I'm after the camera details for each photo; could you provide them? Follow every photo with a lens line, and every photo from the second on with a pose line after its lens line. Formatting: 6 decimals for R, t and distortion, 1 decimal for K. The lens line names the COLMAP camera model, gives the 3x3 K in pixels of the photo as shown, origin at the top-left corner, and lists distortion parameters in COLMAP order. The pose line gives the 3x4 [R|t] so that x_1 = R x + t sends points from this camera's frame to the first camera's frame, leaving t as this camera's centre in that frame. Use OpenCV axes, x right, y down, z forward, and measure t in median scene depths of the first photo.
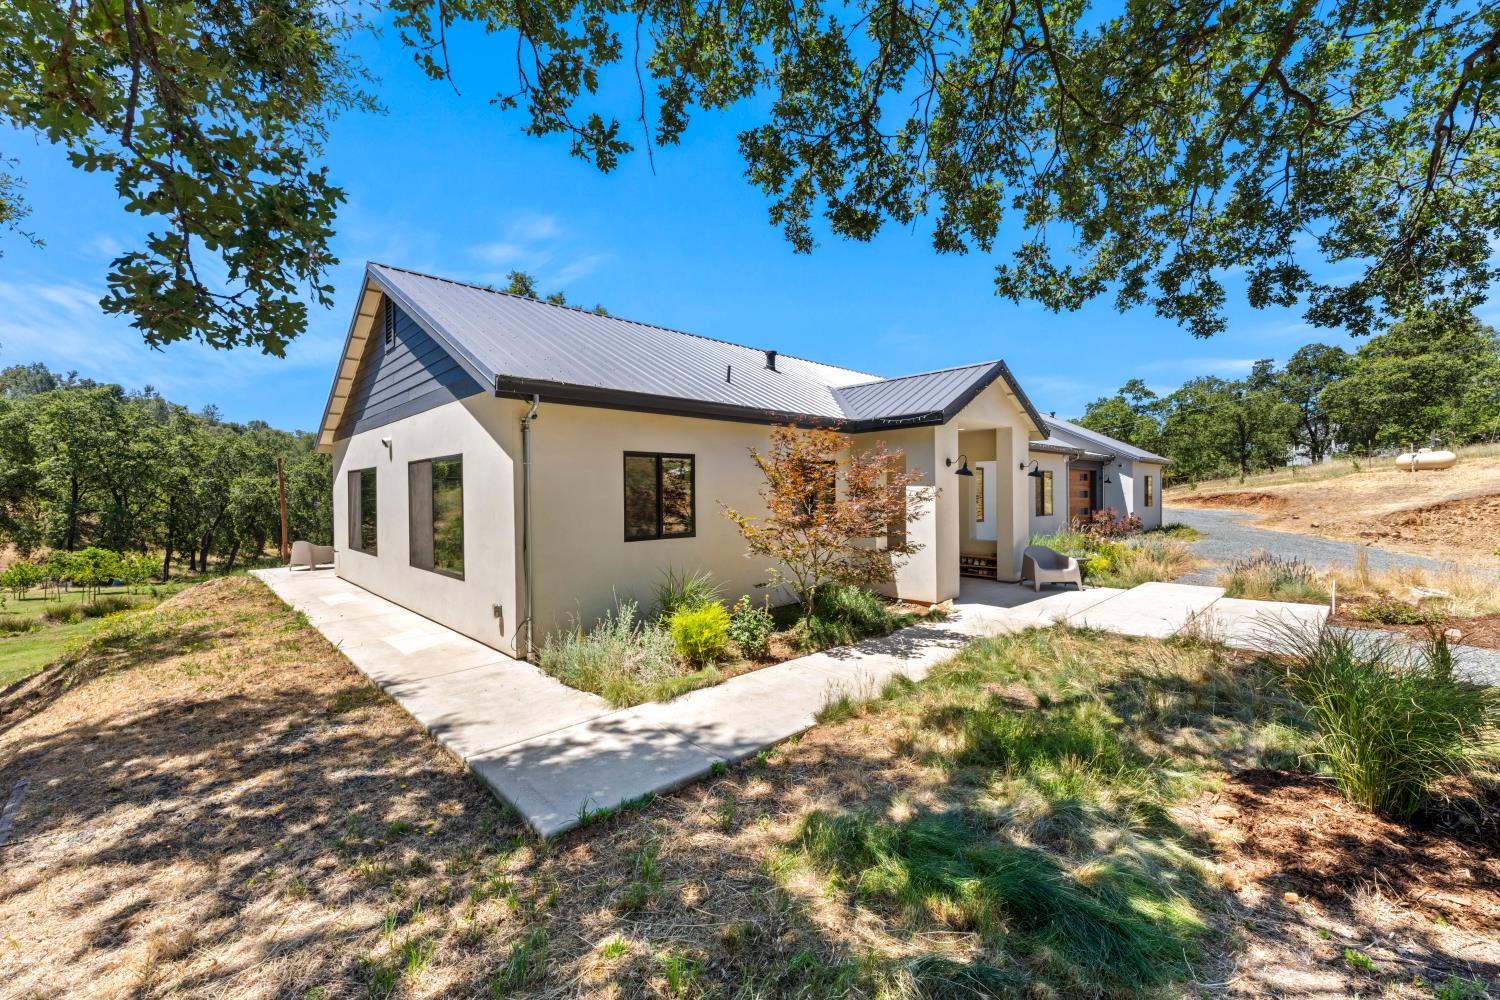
lens RADIAL K [[599.1, 0, 748.0], [0, 599.1, 494.2], [0, 0, 1]] dist [-0.001035, 0.000004]
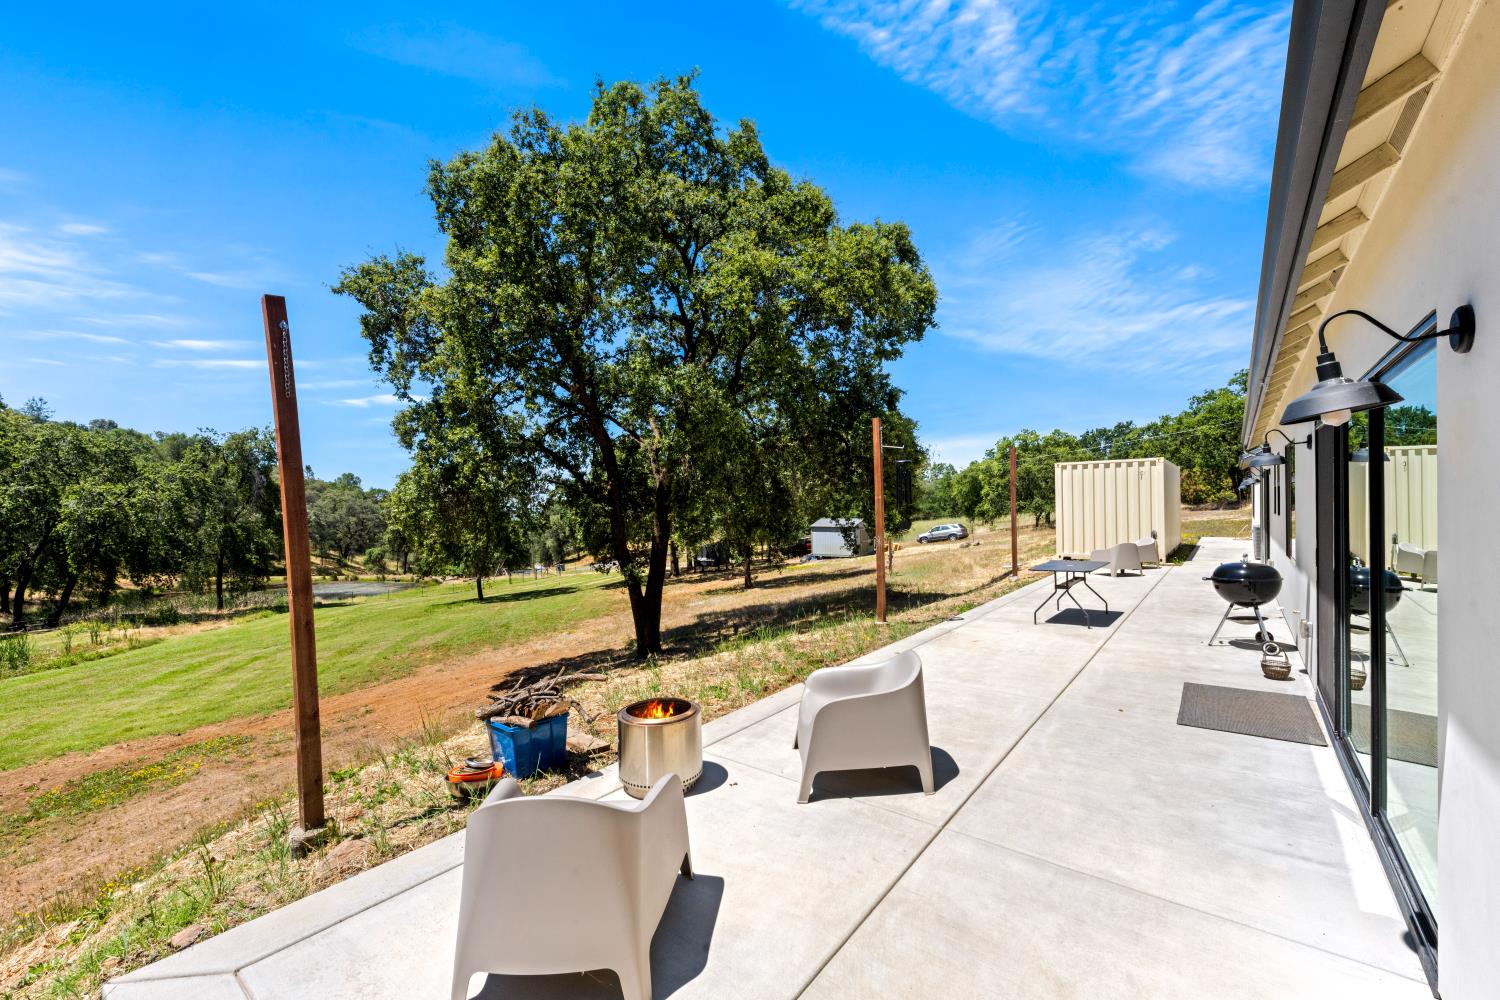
lens RADIAL K [[599.1, 0, 753.5], [0, 599.1, 503.7], [0, 0, 1]] dist [-0.001035, 0.000004]
pose [[0.989970, -0.006718, 0.141116, -0.157761], [0.006877, 0.999976, -0.000639, 0.000748], [-0.141109, 0.001603, 0.989993, 0.187548]]
